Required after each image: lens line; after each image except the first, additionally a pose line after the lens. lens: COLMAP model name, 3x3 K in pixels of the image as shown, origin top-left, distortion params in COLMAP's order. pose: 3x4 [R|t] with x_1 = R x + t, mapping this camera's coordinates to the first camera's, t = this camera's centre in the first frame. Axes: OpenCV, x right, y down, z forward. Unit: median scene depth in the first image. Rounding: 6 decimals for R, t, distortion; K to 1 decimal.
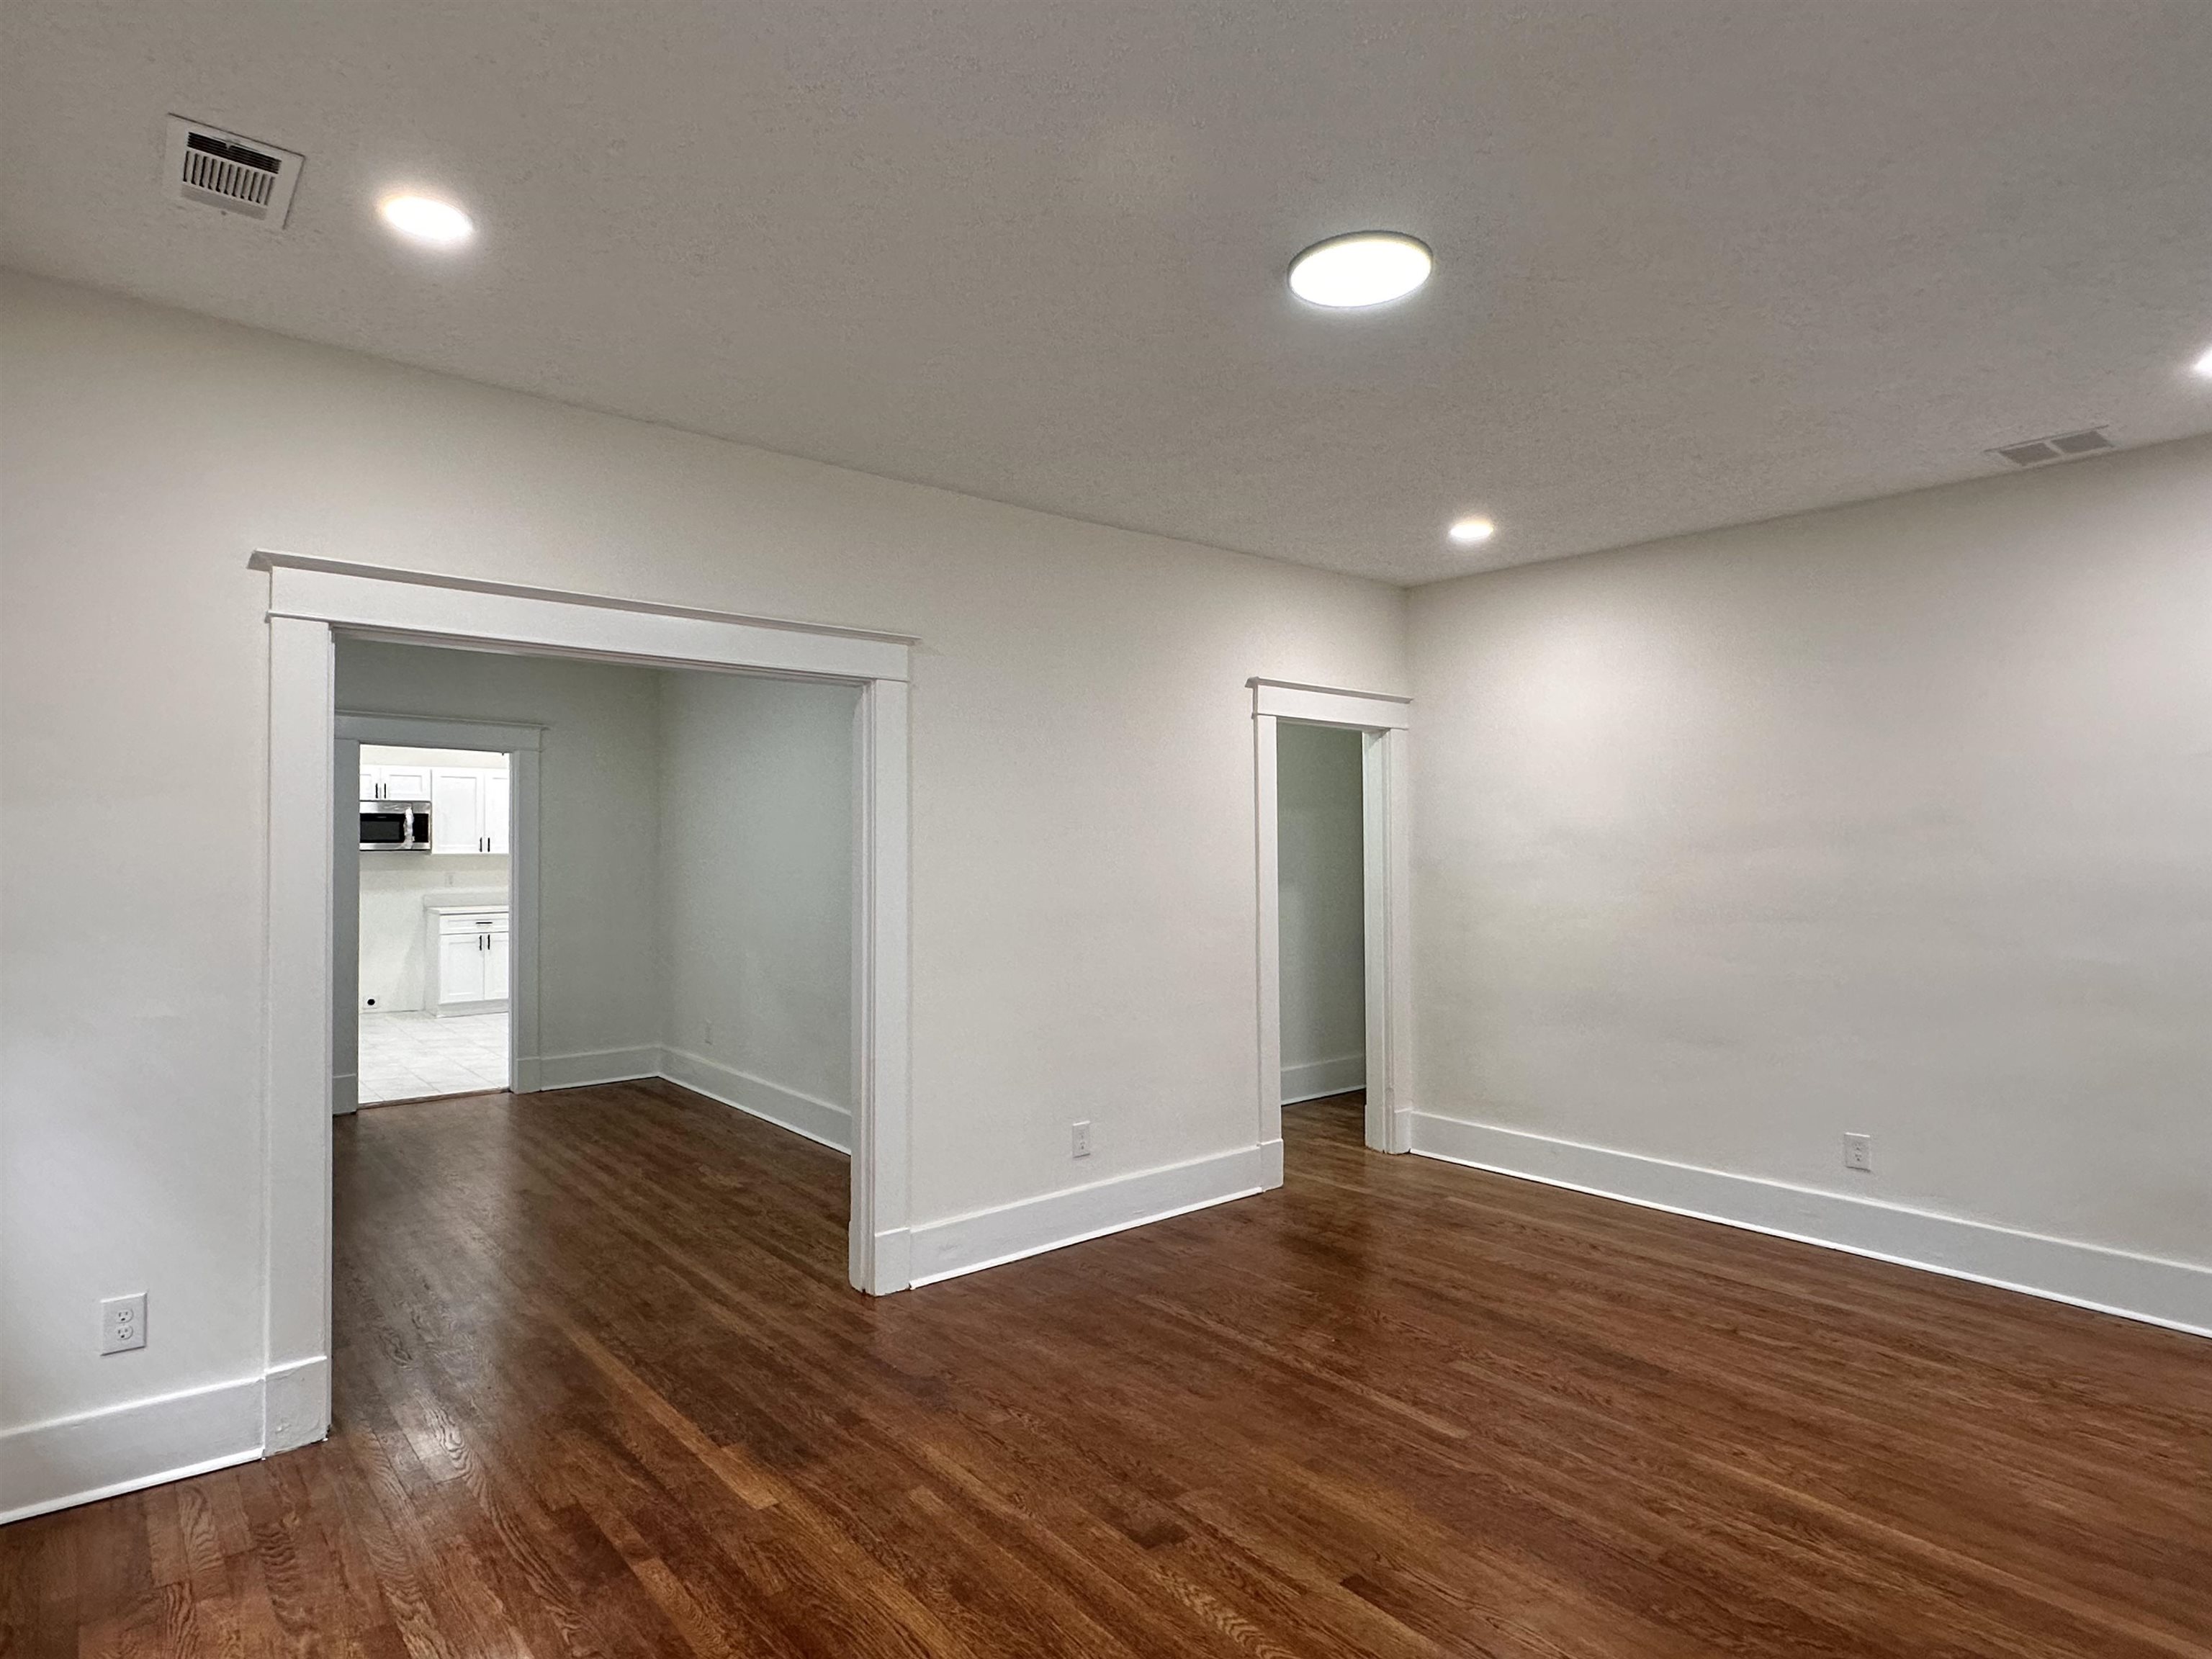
lens RADIAL K [[1223.2, 0, 1106.0], [0, 1223.2, 829.5], [0, 0, 1]] dist [0.002255, 0.000296]
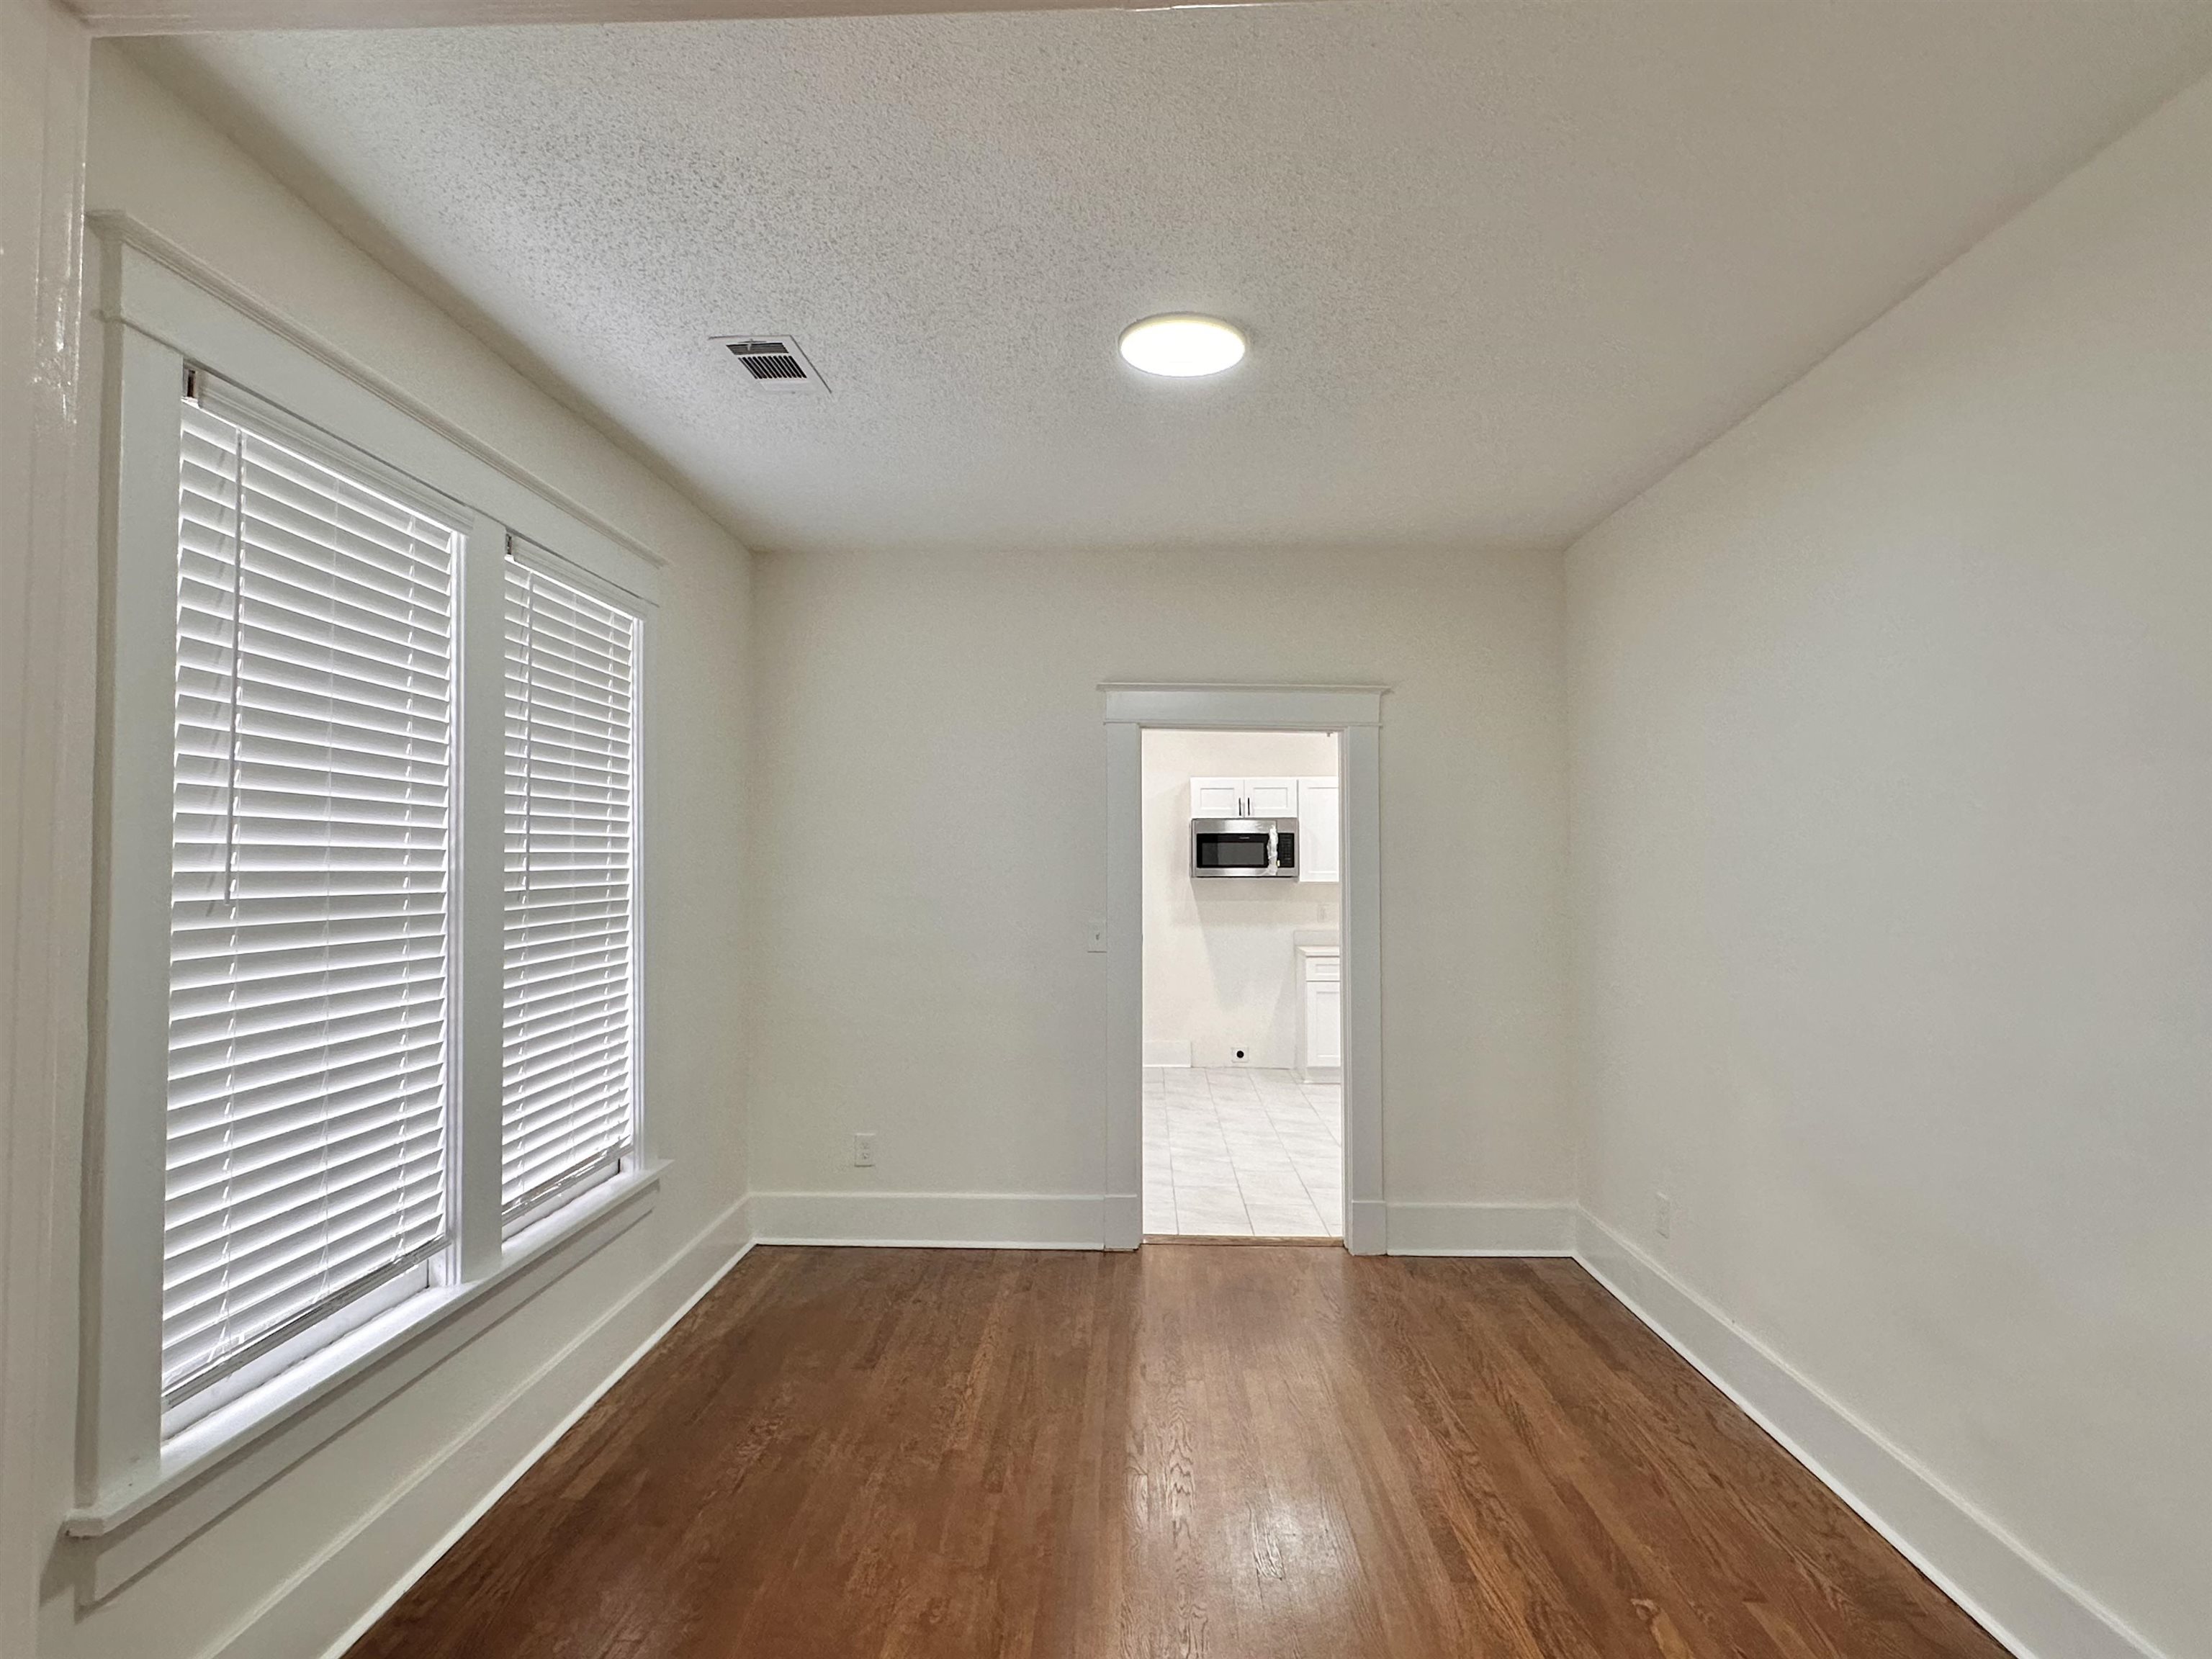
lens RADIAL K [[1223.2, 0, 1106.0], [0, 1223.2, 829.5], [0, 0, 1]] dist [0.002255, 0.000296]
pose [[0.745616, -0.027282, -0.665817, -0.141611], [0.013152, 0.999569, -0.026229, 0.006958], [0.666246, 0.010800, 0.745654, 0.428138]]
